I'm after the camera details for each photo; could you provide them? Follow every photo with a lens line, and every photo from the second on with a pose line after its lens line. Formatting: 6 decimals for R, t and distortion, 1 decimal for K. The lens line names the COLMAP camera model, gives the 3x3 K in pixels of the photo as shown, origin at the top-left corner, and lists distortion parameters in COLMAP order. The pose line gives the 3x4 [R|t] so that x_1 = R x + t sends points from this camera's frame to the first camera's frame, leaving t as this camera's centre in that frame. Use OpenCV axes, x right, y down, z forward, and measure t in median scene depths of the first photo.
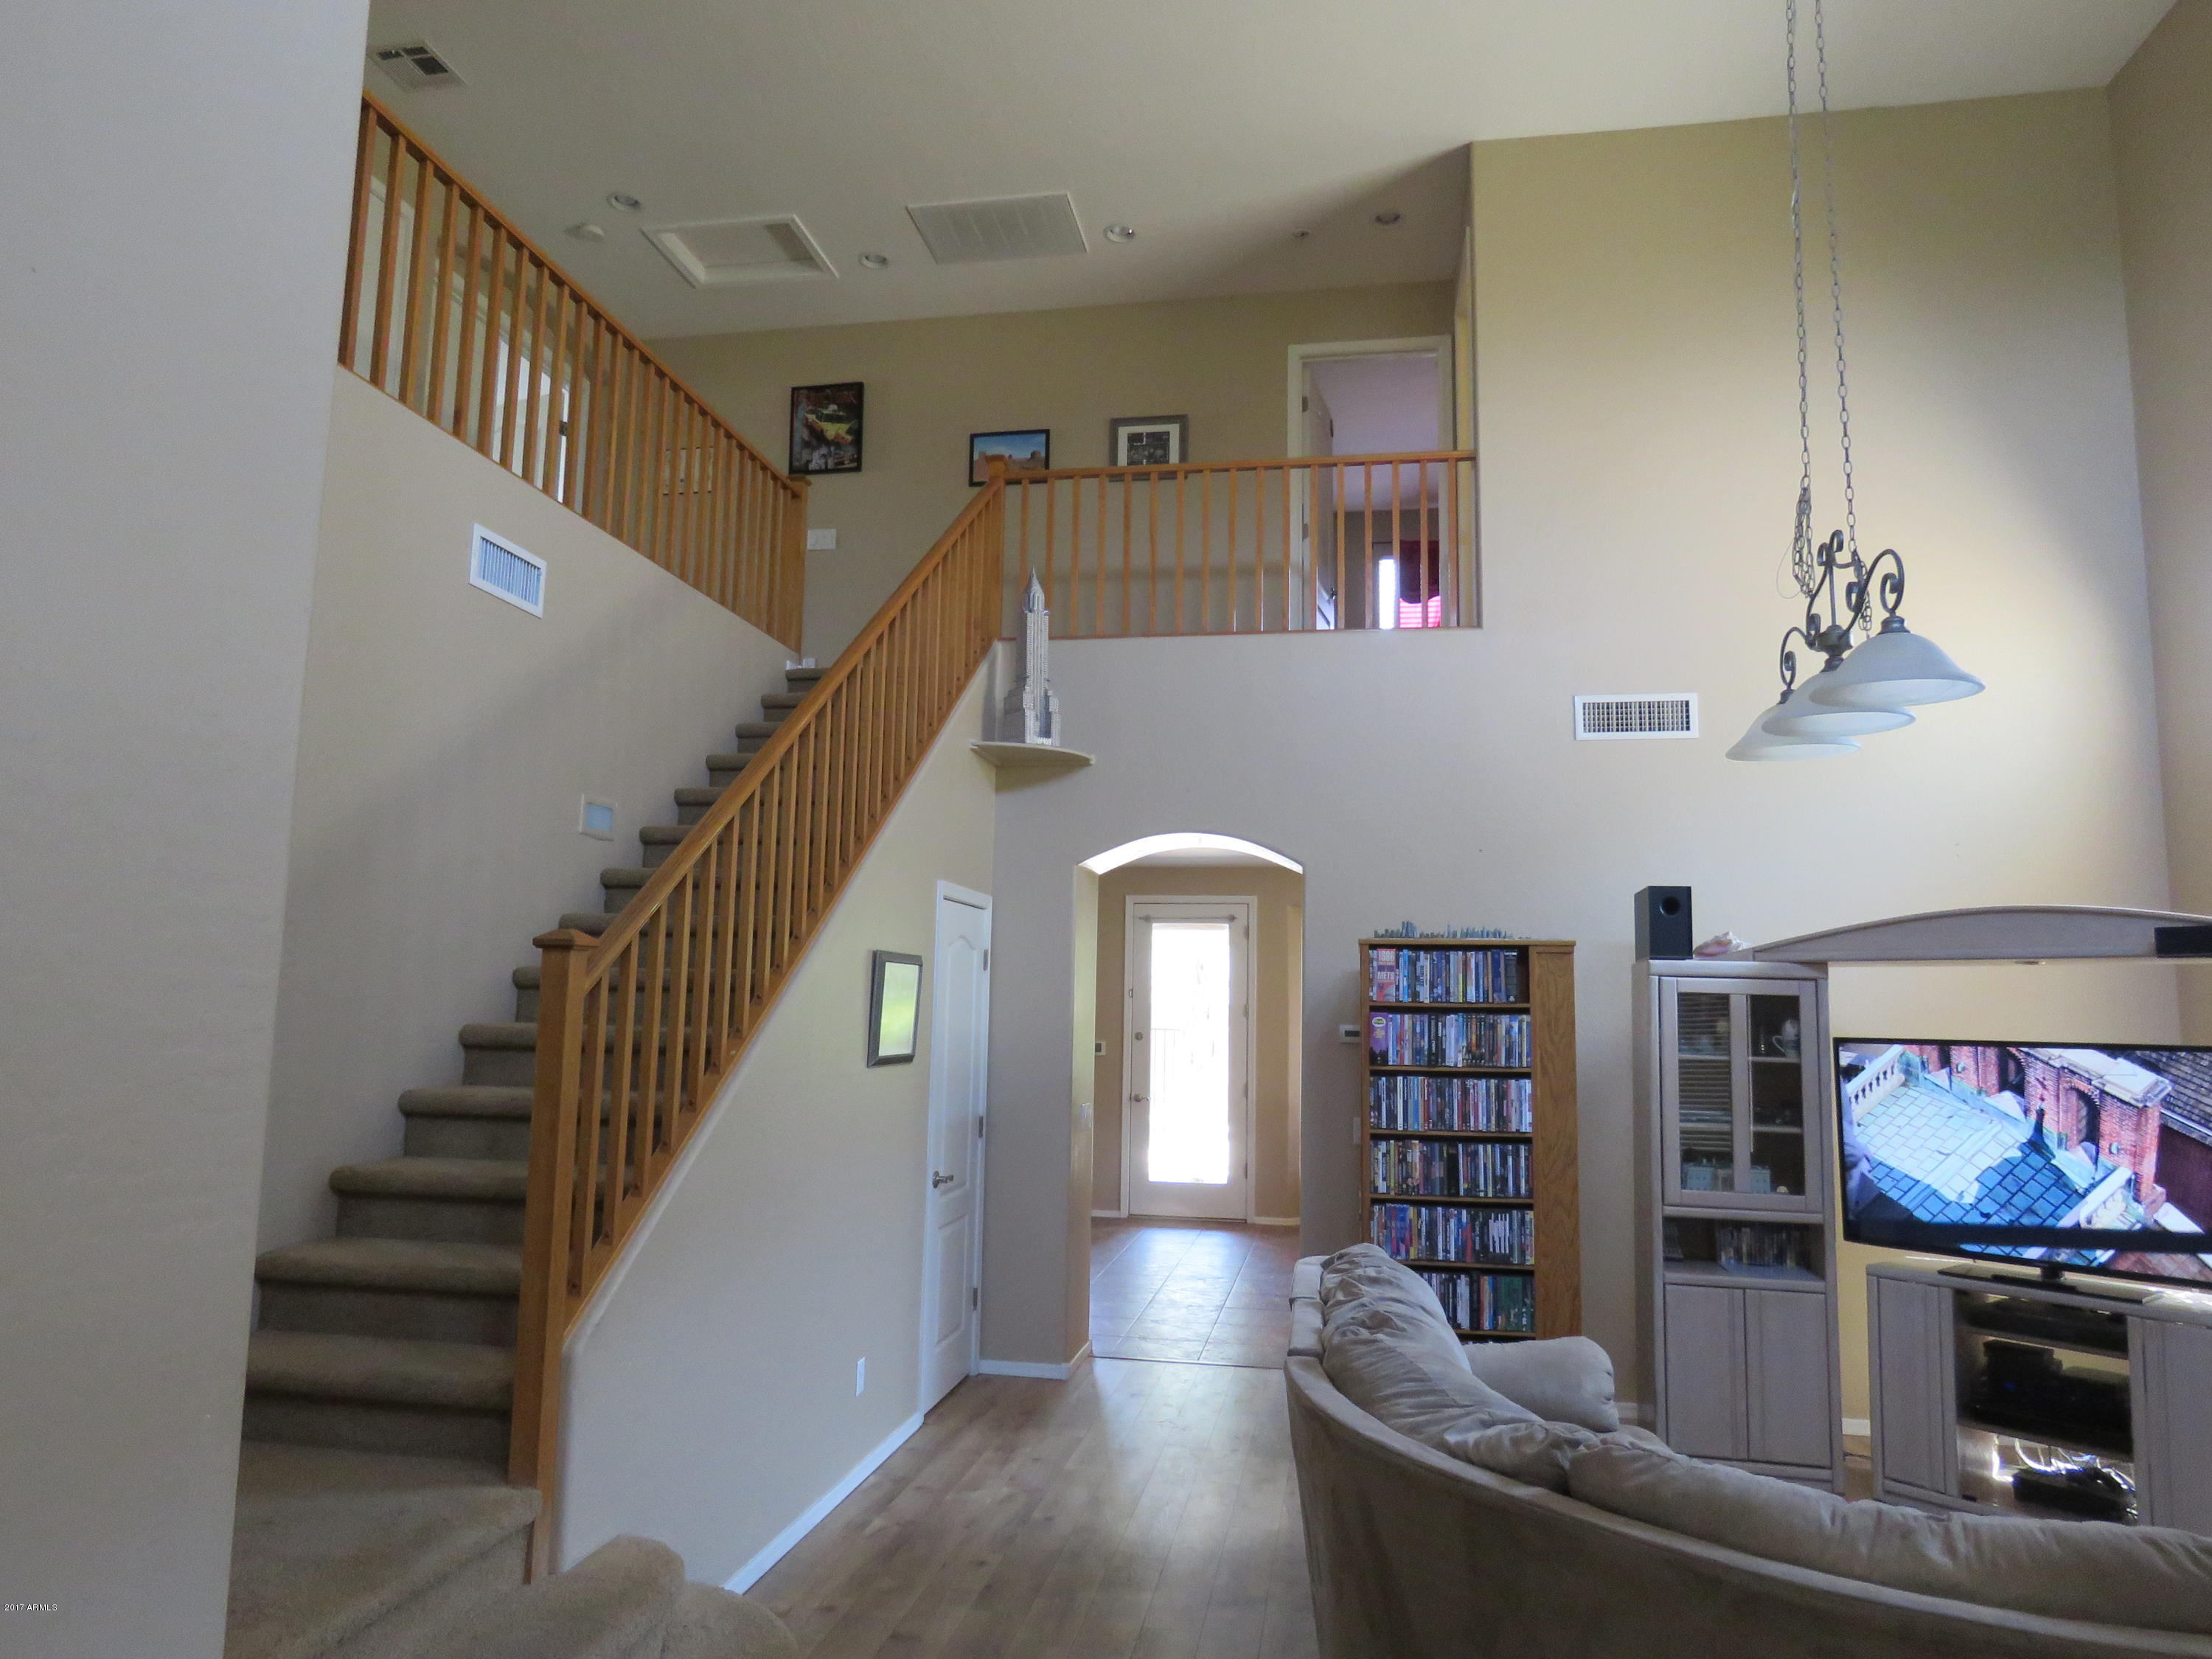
lens RADIAL K [[1418.7, 0, 1098.2], [0, 1418.7, 832.4], [0, 0, 1]] dist [-0.003742, 0.000485]
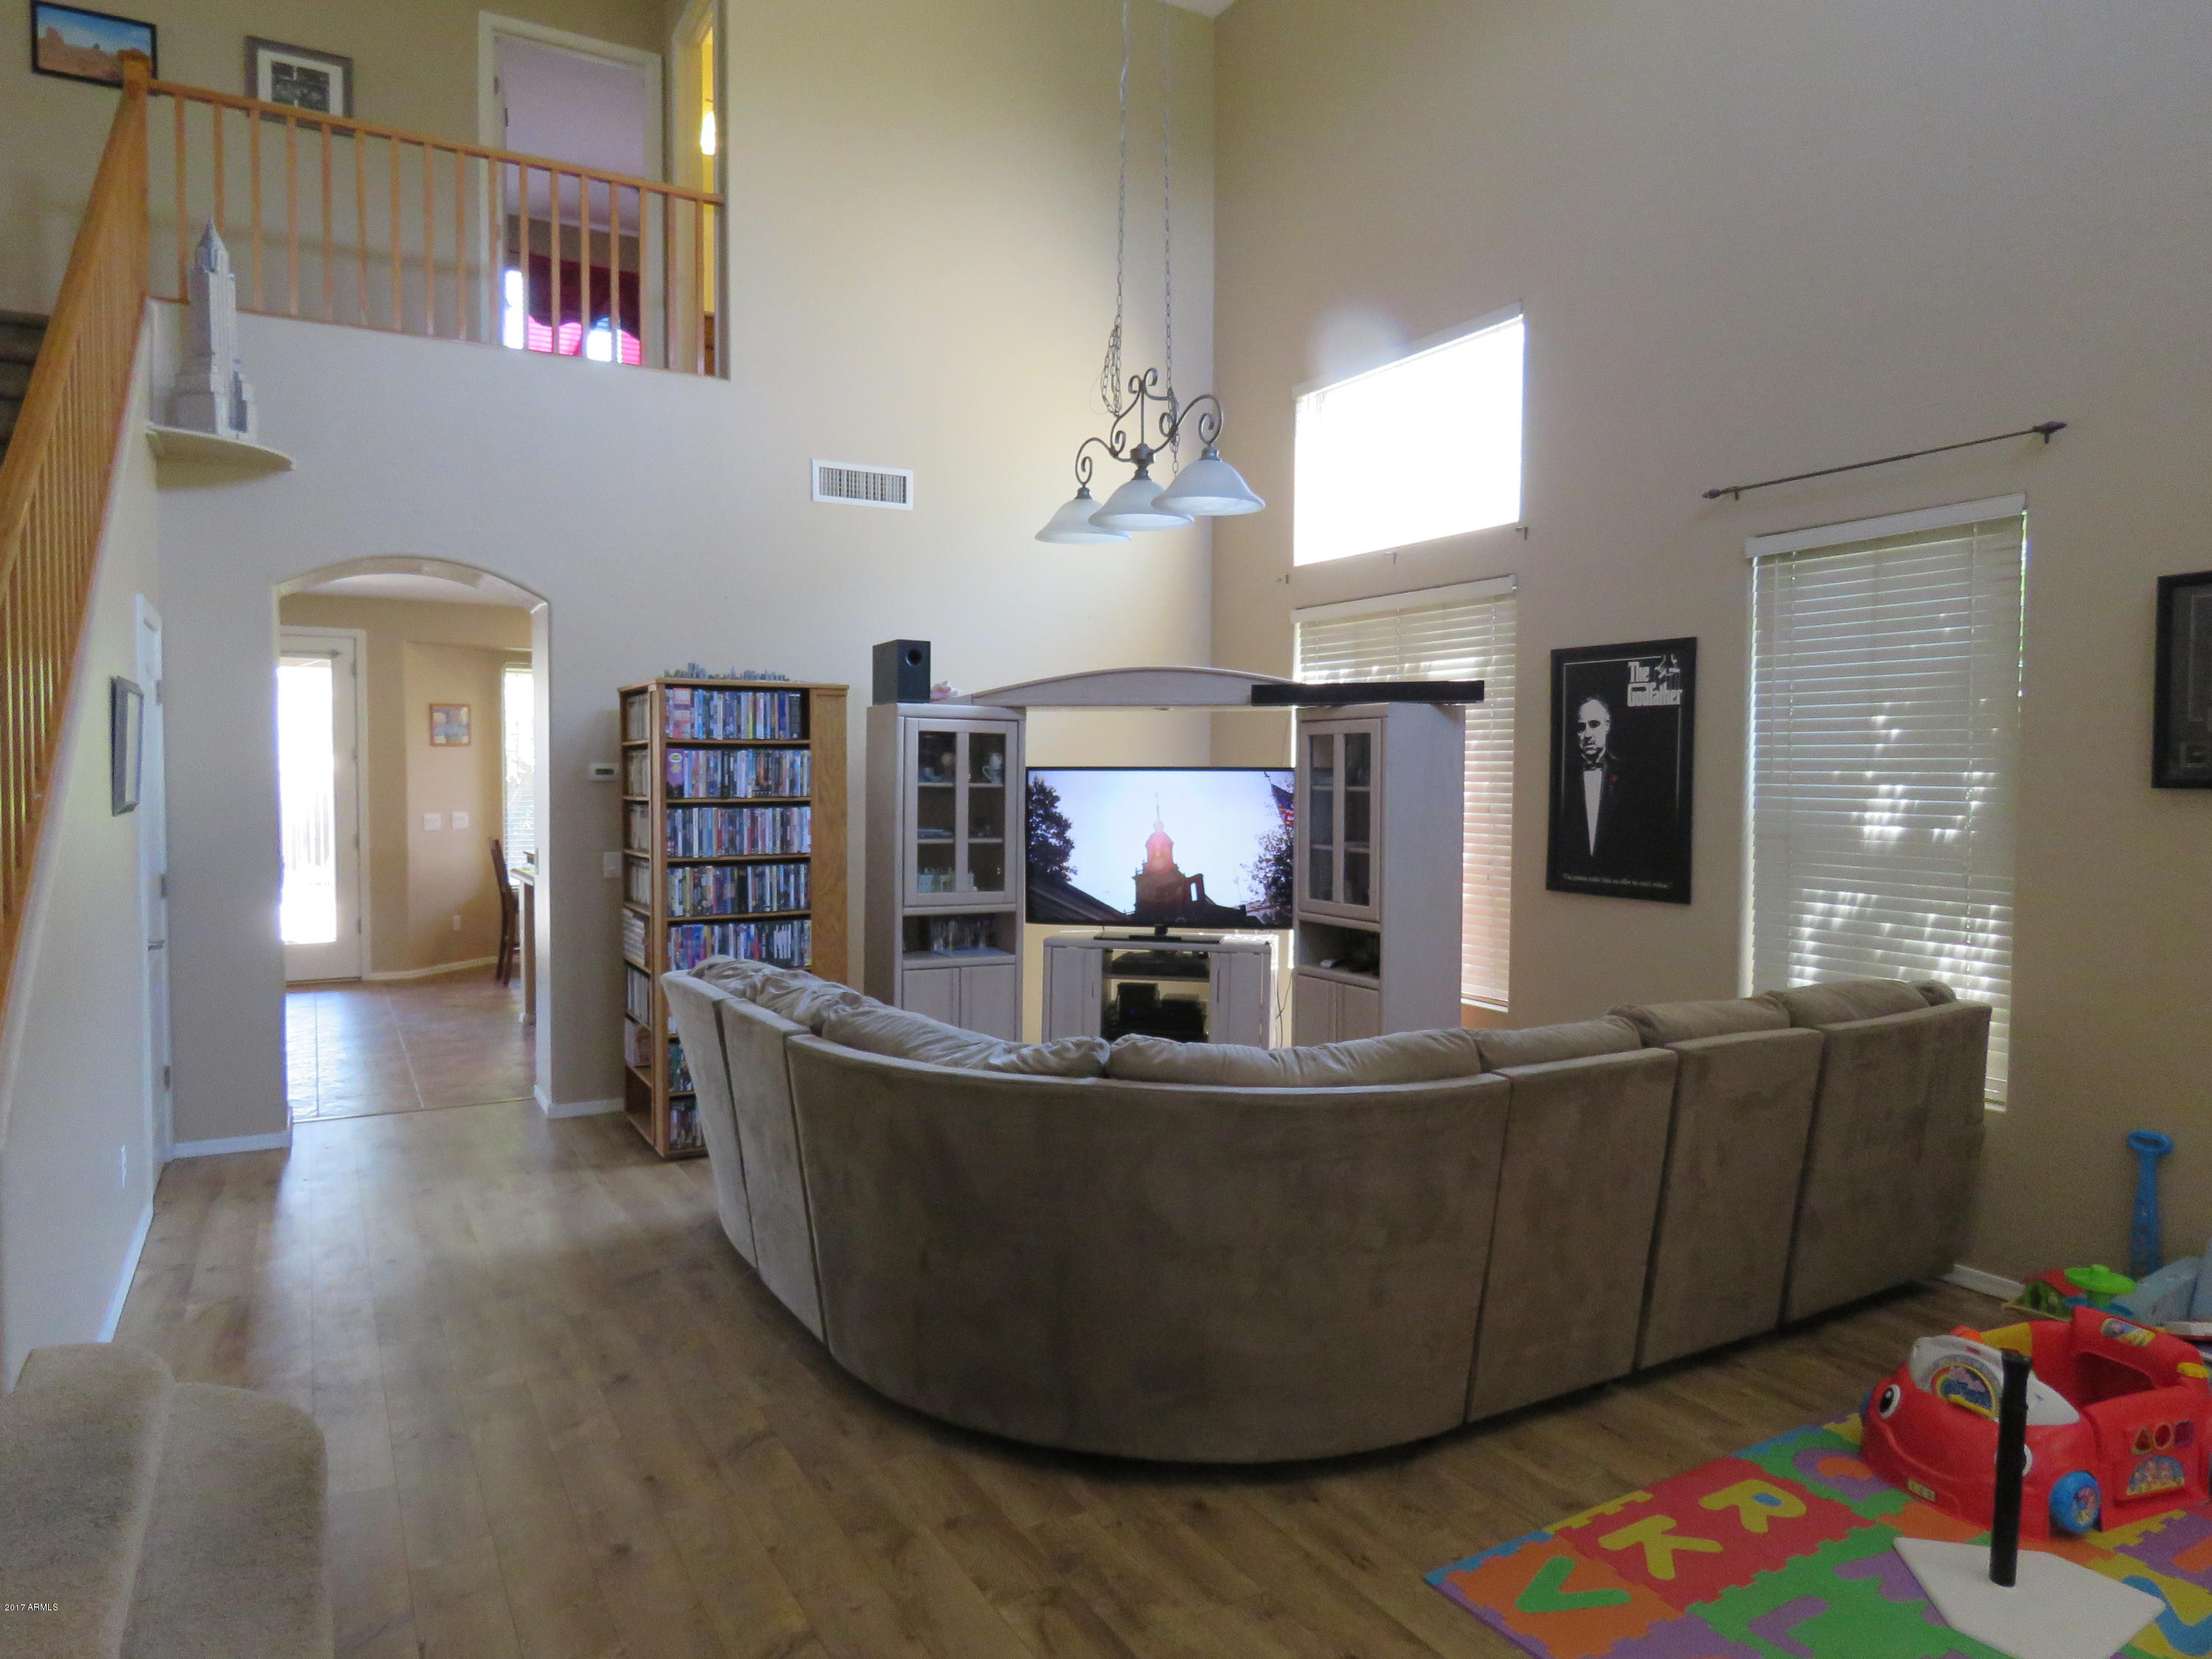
lens RADIAL K [[1418.7, 0, 1098.2], [0, 1418.7, 832.4], [0, 0, 1]] dist [-0.003742, 0.000485]
pose [[0.770422, -0.042388, 0.636123, -0.235043], [-0.069841, 0.986170, 0.150300, 0.008049], [-0.633697, -0.160222, 0.756807, -0.005449]]
